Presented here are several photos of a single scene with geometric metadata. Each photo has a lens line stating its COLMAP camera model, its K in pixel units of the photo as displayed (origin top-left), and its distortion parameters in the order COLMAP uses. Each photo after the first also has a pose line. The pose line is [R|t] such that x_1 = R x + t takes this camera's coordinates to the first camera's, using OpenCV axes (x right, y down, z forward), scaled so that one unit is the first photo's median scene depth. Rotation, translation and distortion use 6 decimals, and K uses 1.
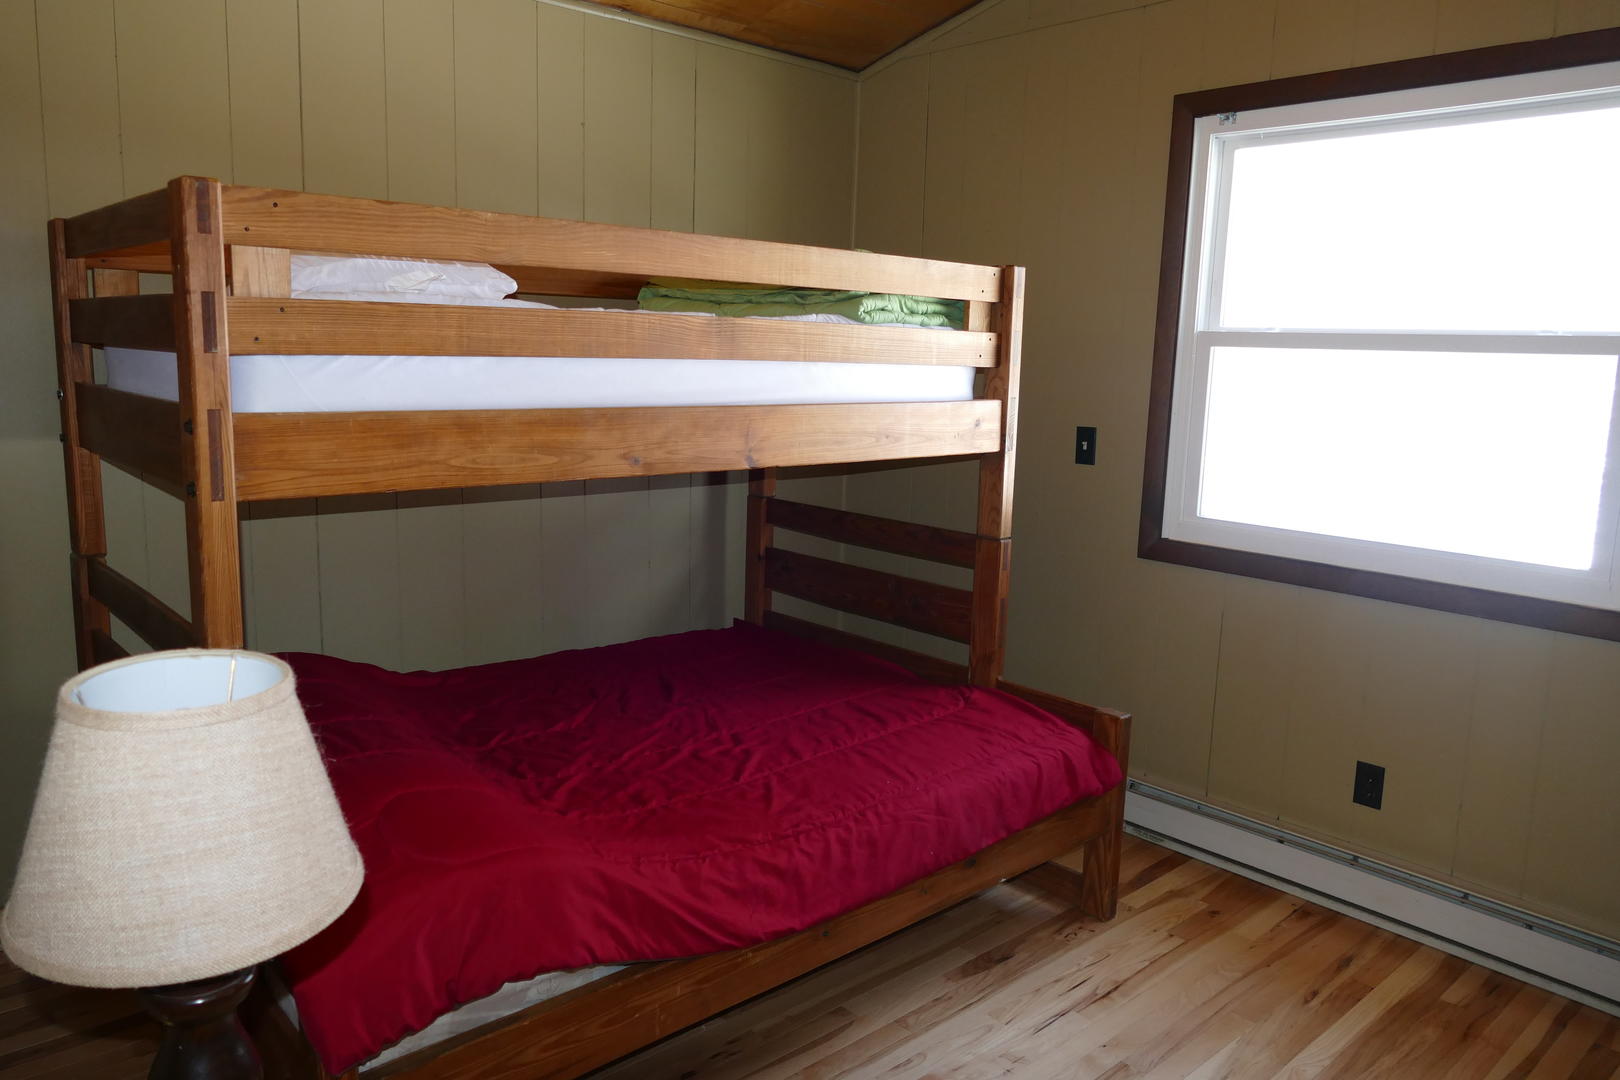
lens RADIAL K [[1157.3, 0, 809.9], [0, 1157.3, 531.5], [0, 0, 1]] dist [-0.004680, -0.001655]
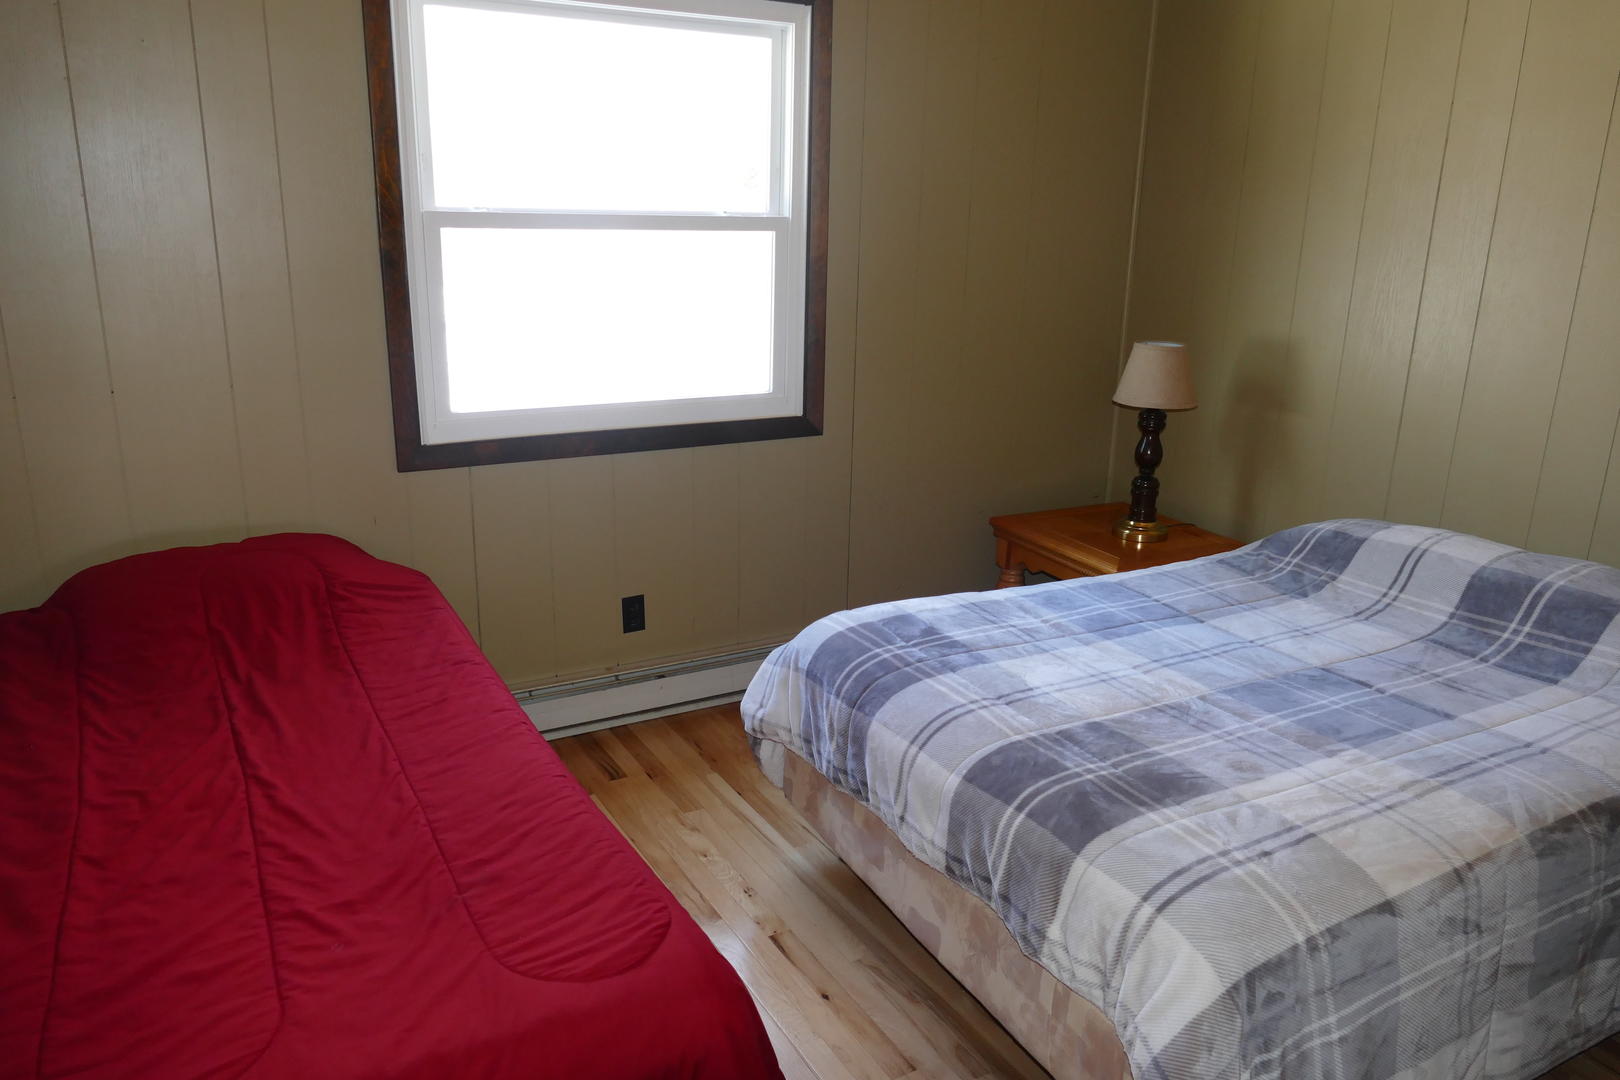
lens RADIAL K [[1157.3, 0, 809.9], [0, 1157.3, 531.5], [0, 0, 1]] dist [-0.004680, -0.001655]
pose [[0.217233, -0.282622, 0.934310, -0.510462], [0.136459, 0.956561, 0.257625, -0.125263], [-0.966534, 0.071530, 0.246363, 0.508250]]
